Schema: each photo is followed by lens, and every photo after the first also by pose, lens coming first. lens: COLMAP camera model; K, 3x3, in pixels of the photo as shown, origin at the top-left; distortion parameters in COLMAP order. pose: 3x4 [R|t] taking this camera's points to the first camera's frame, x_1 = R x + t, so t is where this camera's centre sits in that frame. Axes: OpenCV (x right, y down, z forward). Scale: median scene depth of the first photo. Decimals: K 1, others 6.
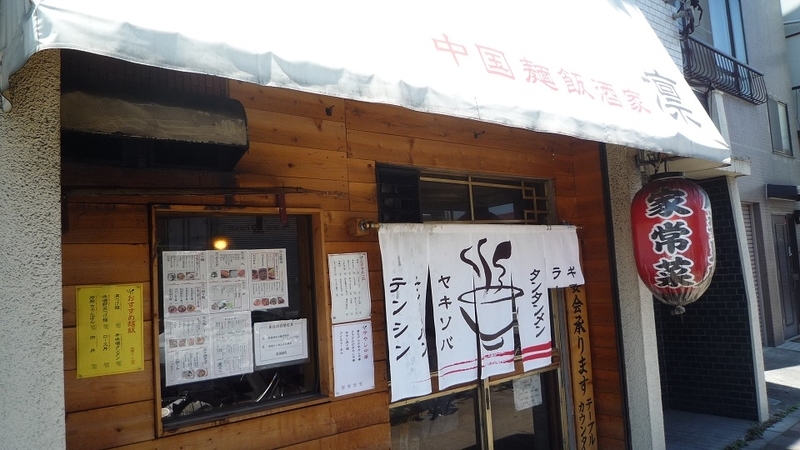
lens RADIAL K [[521.4, 0, 401.3], [0, 521.4, 247.1], [0, 0, 1]] dist [-0.143721, 0.193673]
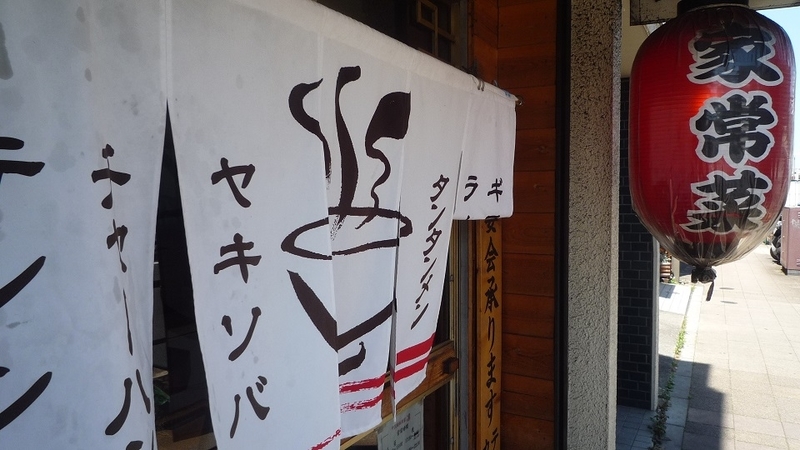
lens RADIAL K [[521.4, 0, 401.3], [0, 521.4, 247.1], [0, 0, 1]] dist [-0.143721, 0.193673]
pose [[0.897042, 0.023113, 0.441340, 0.042349], [-0.083809, 0.989407, 0.118530, 0.060584], [-0.433926, -0.143315, 0.889477, 0.700363]]
